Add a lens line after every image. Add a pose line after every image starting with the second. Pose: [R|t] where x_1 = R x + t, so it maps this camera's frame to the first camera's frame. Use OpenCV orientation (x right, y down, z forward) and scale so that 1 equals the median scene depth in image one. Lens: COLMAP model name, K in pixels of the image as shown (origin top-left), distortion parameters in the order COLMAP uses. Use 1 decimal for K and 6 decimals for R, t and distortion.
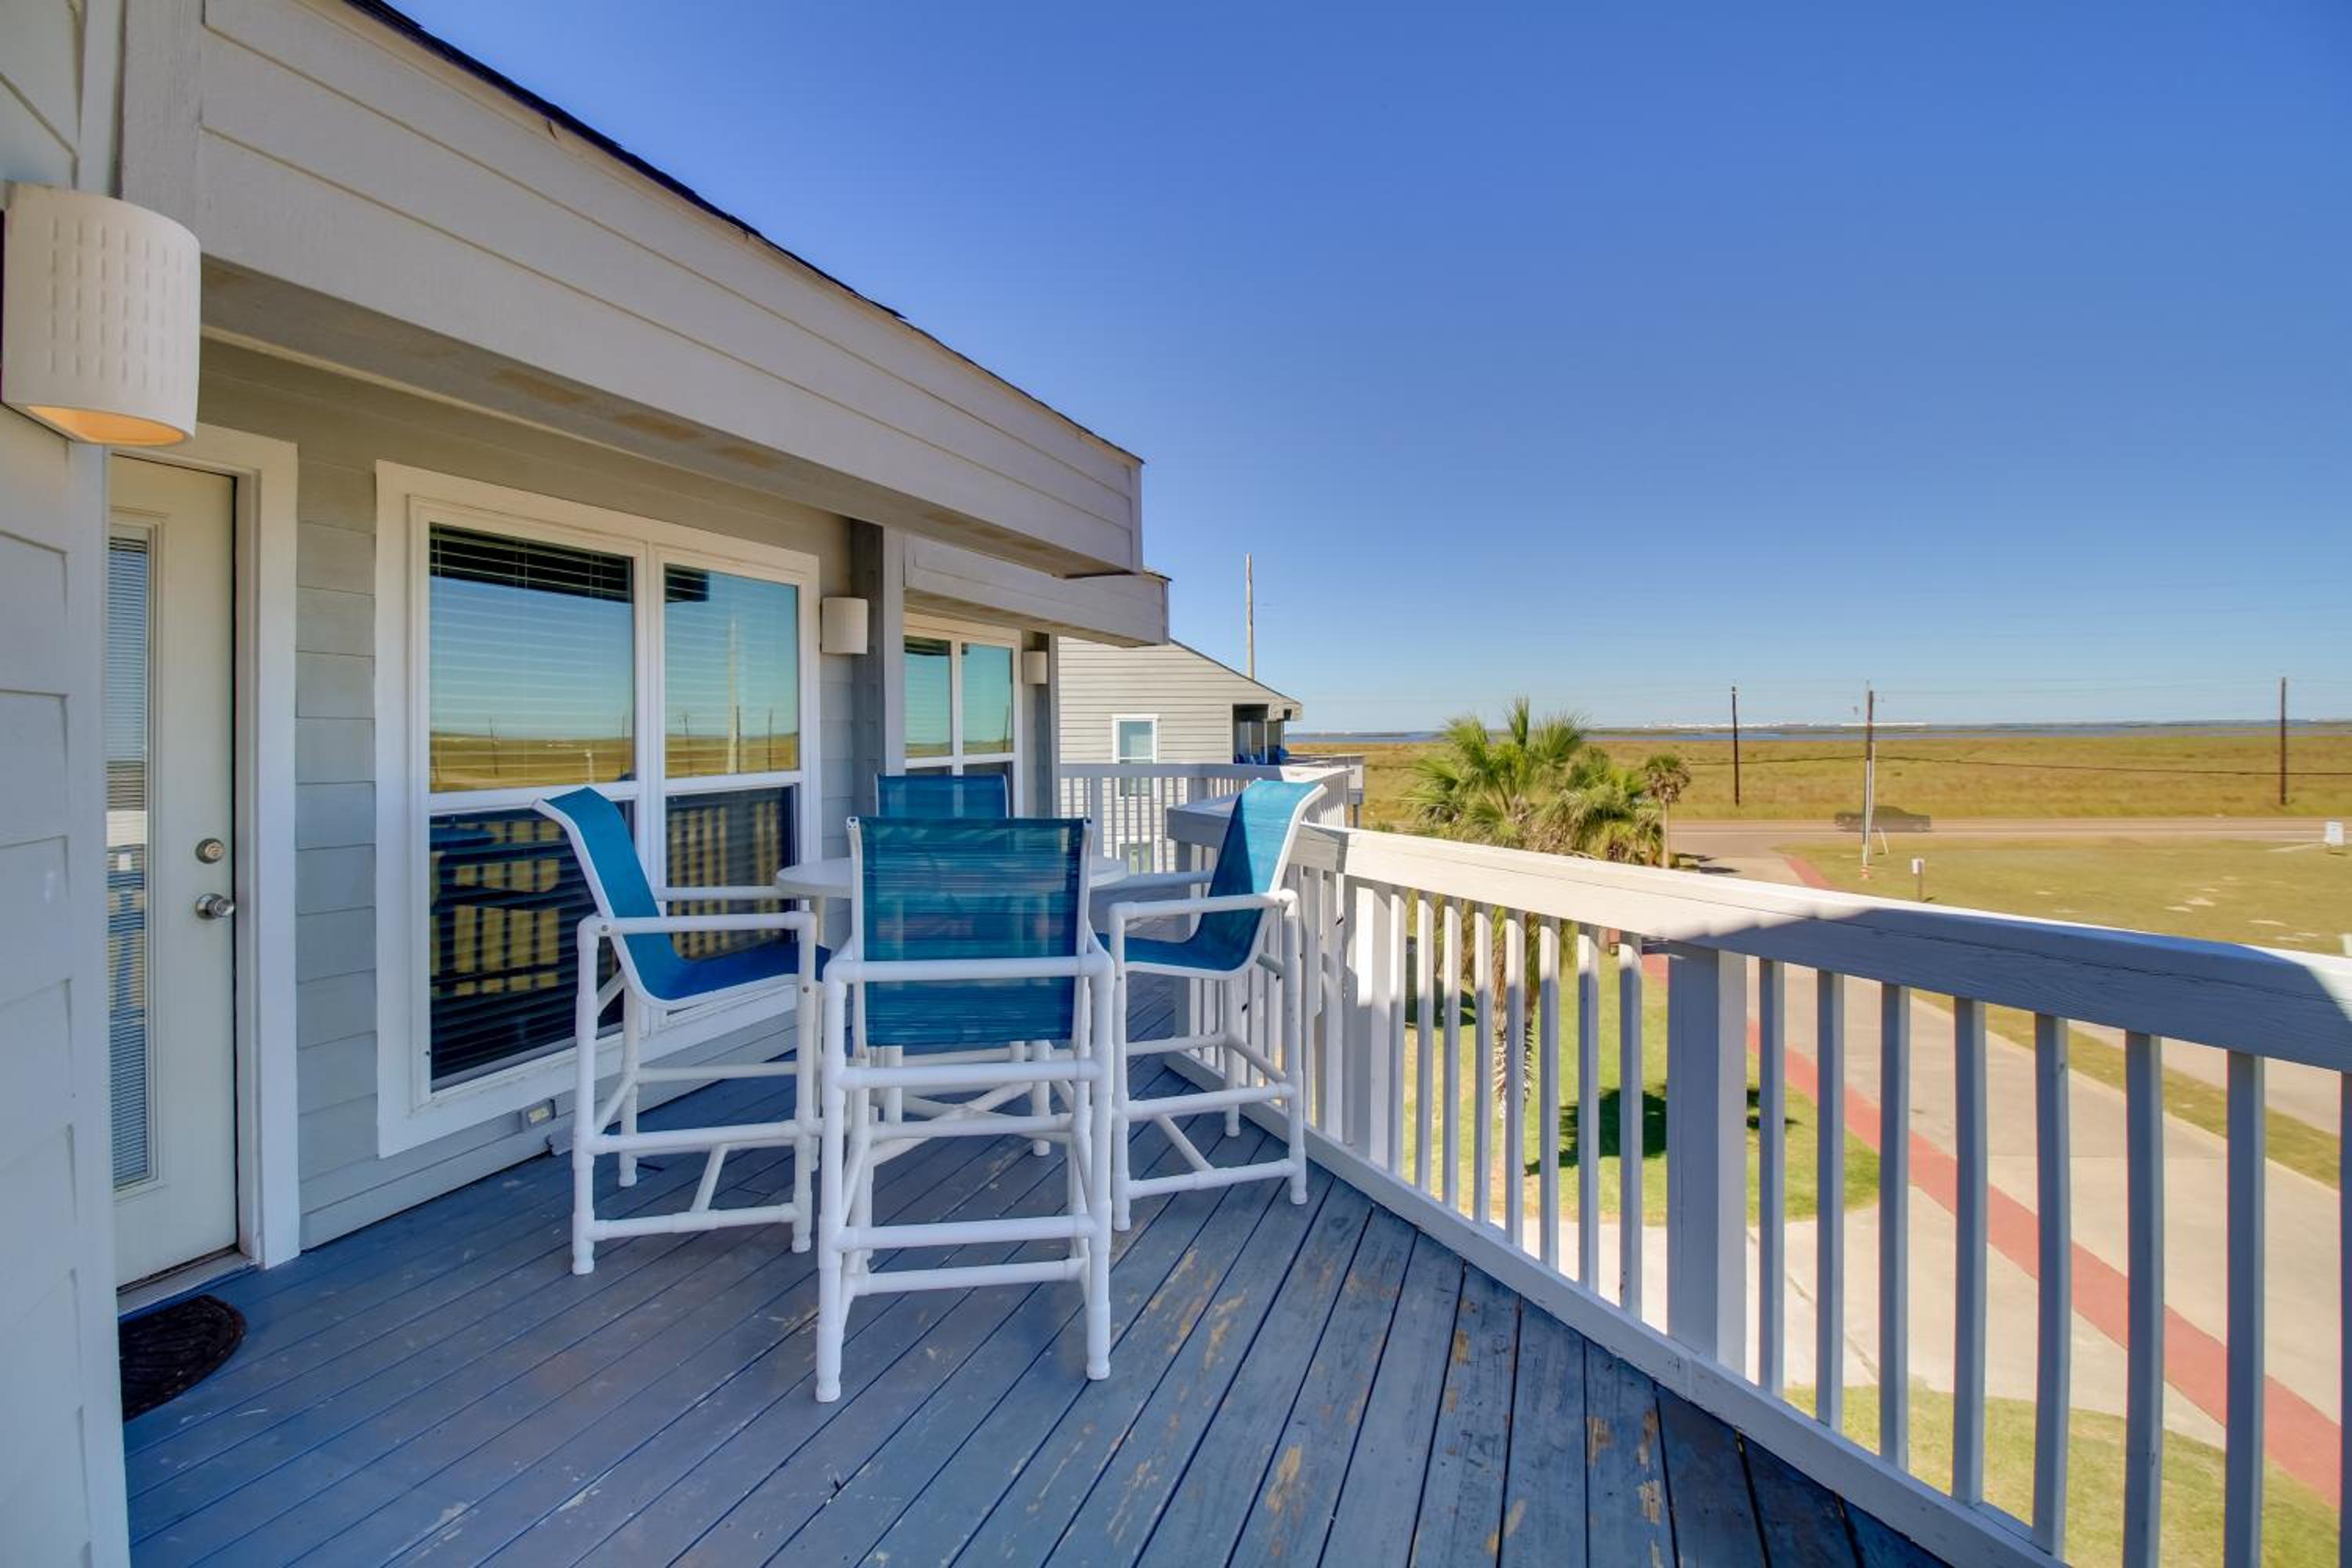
lens RADIAL K [[1162.6, 0, 1175.6], [0, 1162.6, 741.0], [0, 0, 1]] dist [0.000298, -0.000187]
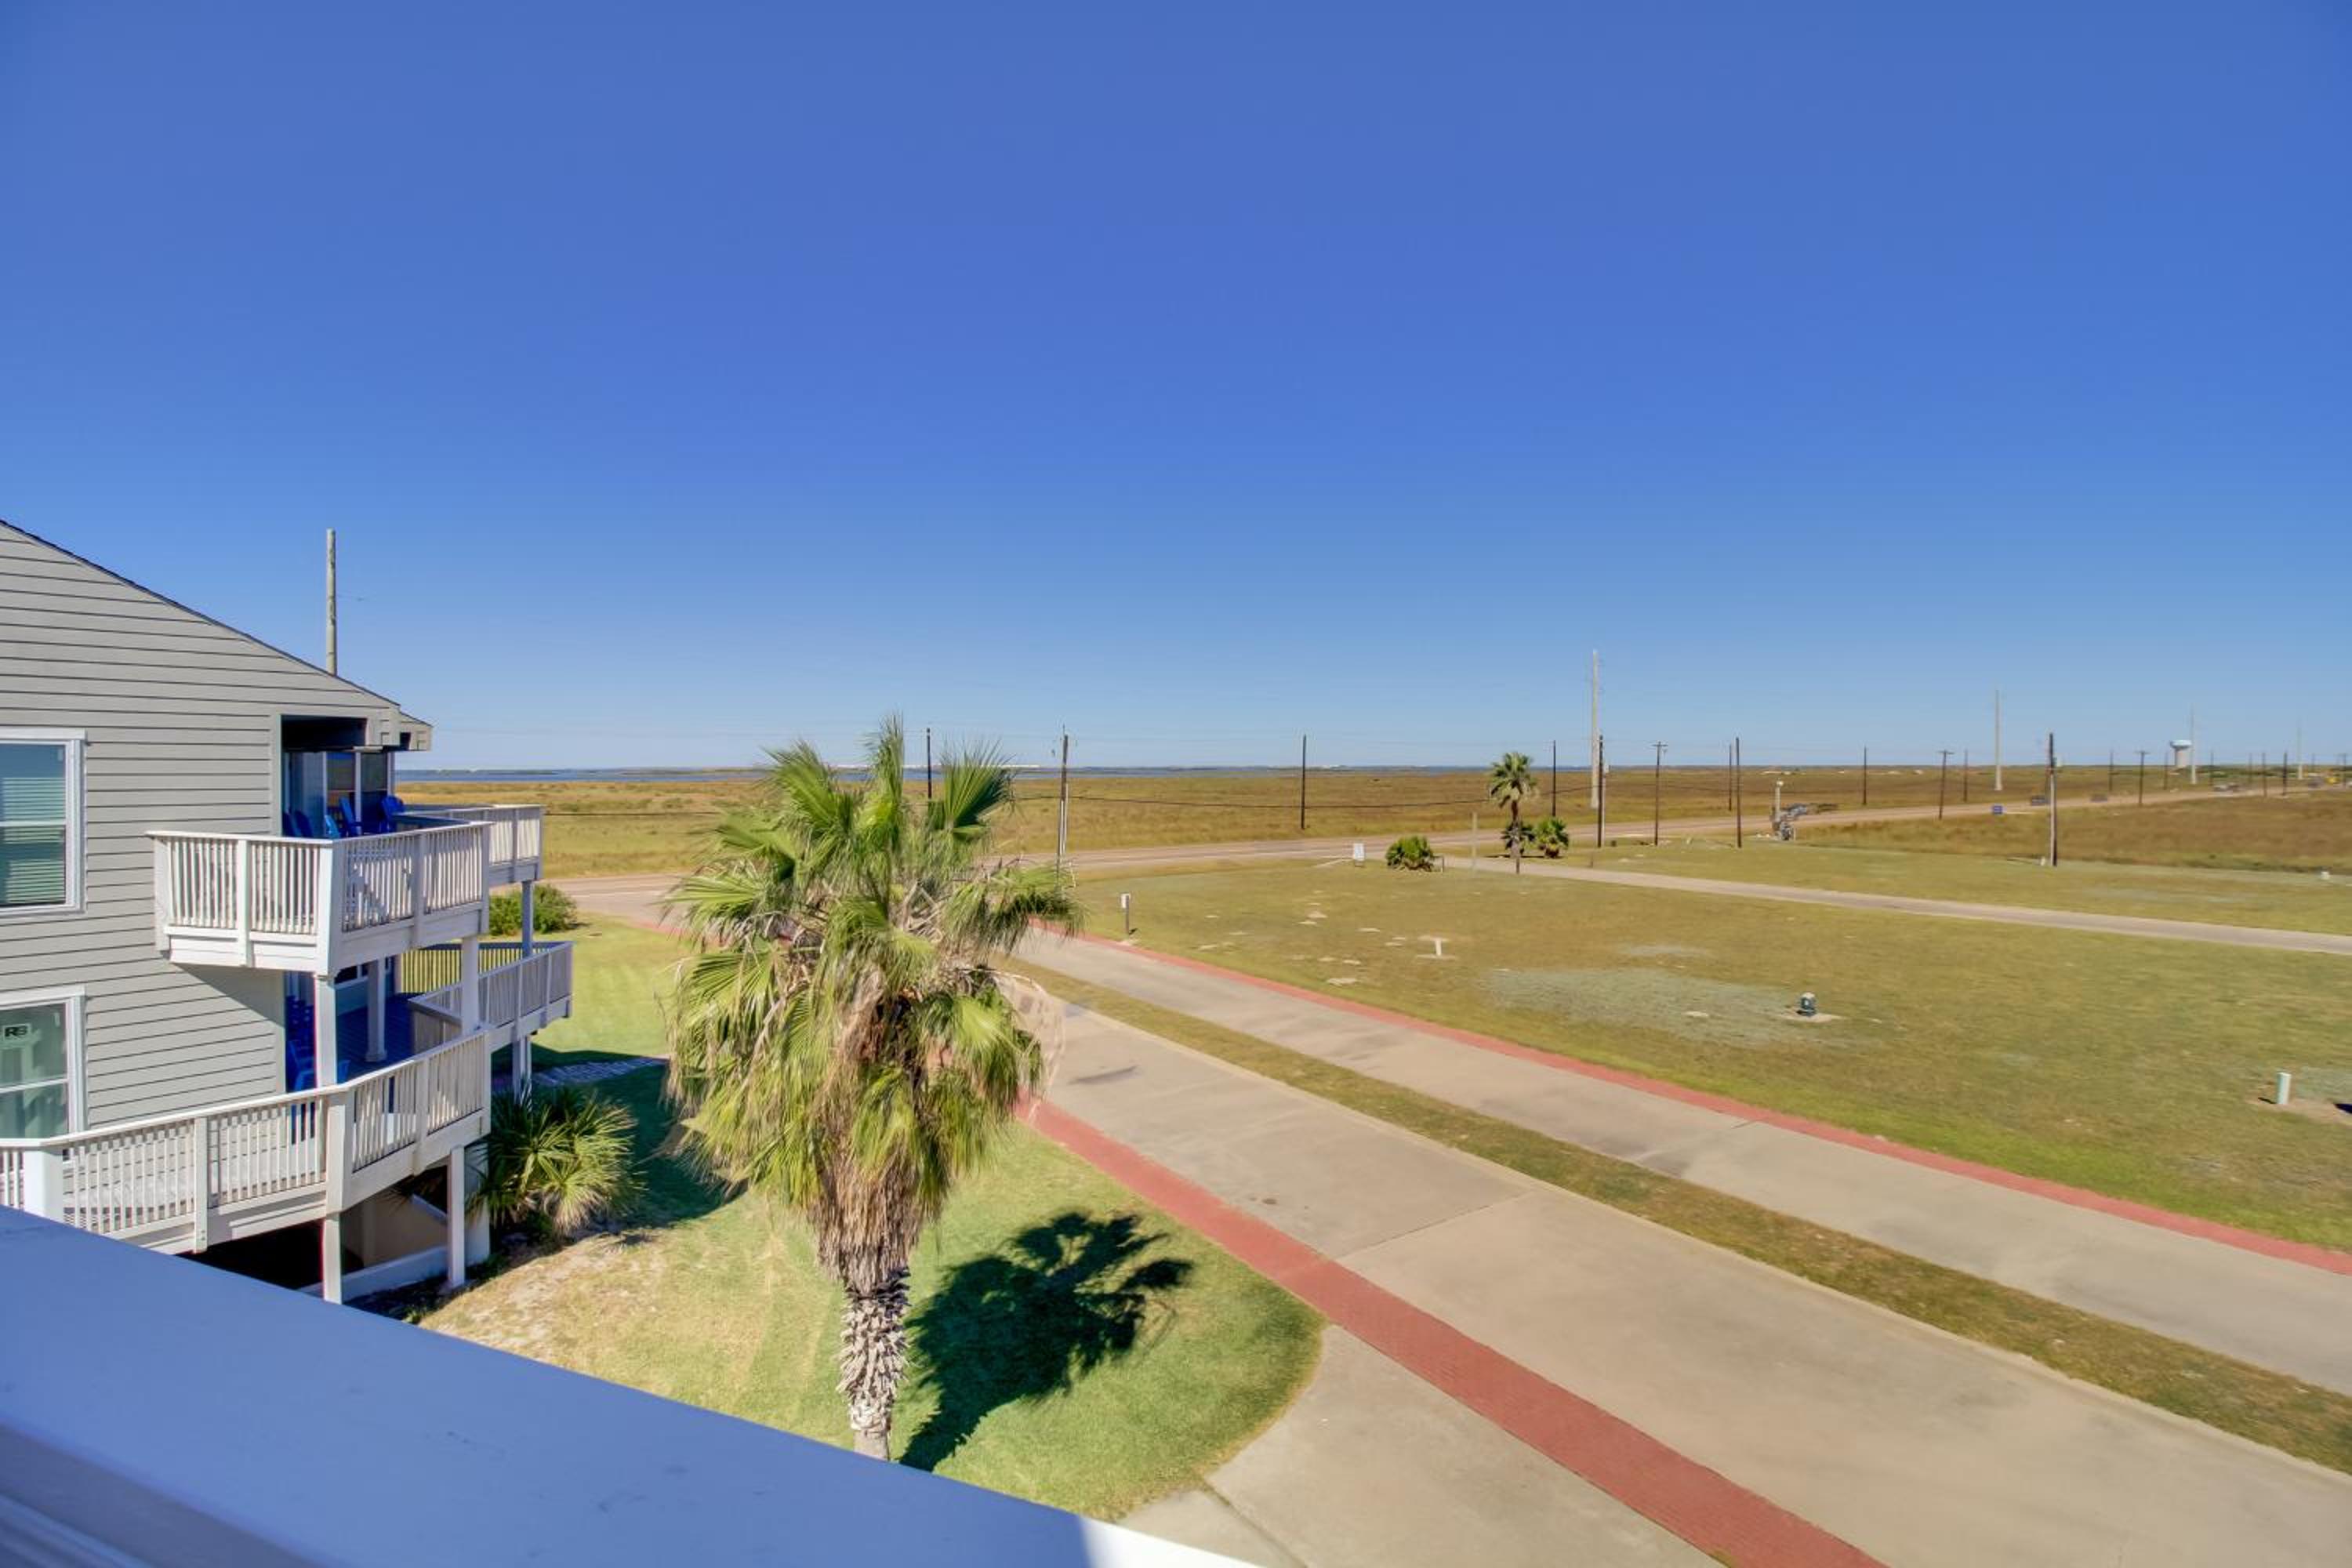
lens RADIAL K [[1067.5, 0, 1176.0], [0, 1067.5, 784.0], [0, 0, 1]] dist [-0.000169, 0.000000]
pose [[0.731729, -0.000798, 0.681595, 0.010497], [-0.003058, 0.999985, 0.004454, -0.002897], [-0.681589, -0.005343, 0.731716, 0.242398]]
